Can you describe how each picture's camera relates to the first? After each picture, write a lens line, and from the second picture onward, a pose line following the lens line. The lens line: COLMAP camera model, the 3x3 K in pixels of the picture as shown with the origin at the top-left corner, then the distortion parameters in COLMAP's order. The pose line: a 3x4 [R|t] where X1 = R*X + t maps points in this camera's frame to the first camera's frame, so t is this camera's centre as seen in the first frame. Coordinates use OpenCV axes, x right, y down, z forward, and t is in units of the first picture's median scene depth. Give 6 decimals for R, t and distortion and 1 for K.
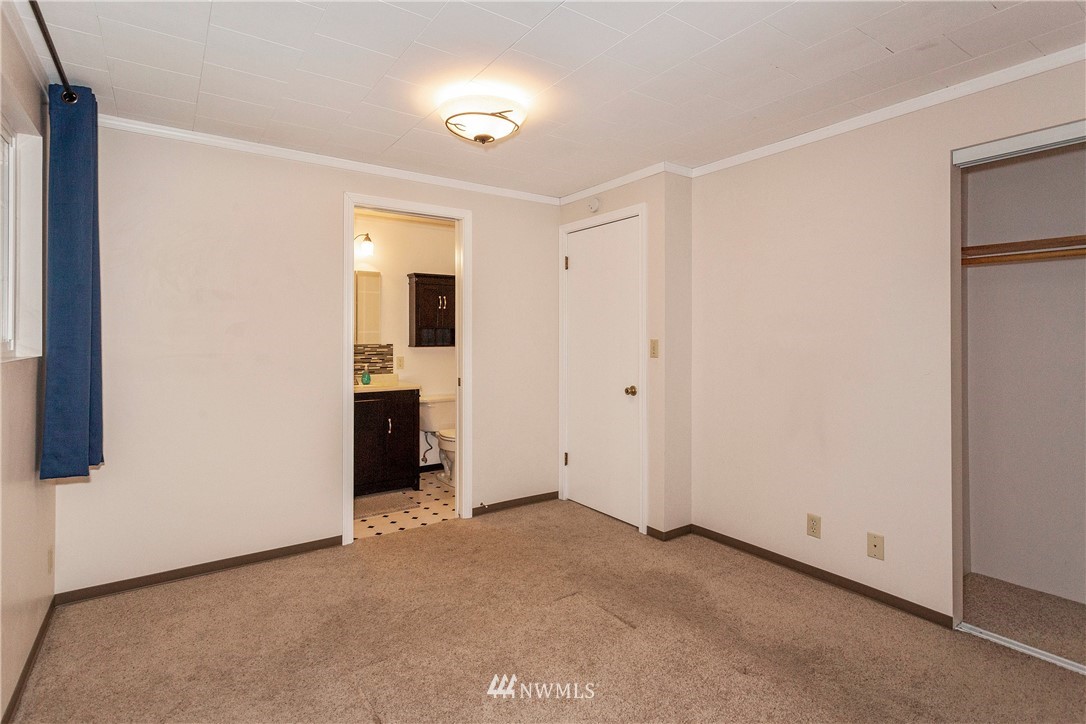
lens RADIAL K [[534.0, 0, 483.4], [0, 534.0, 335.3], [0, 0, 1]] dist [-0.006379, 0.003395]
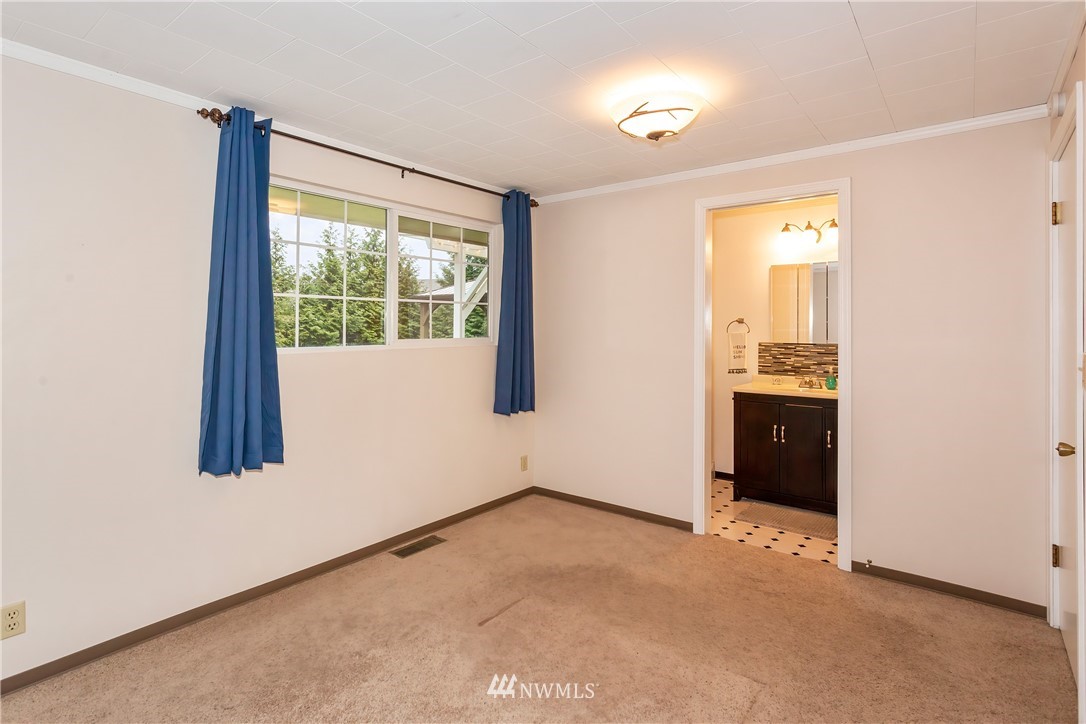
lens RADIAL K [[534.0, 0, 562.1], [0, 534.0, 323.5], [0, 0, 1]] dist [-0.006379, 0.003395]
pose [[0.342334, -0.004716, -0.939567, 0.600743], [-0.000429, 0.999987, -0.005175, -0.016563], [0.939578, 0.002174, 0.342327, 0.362257]]
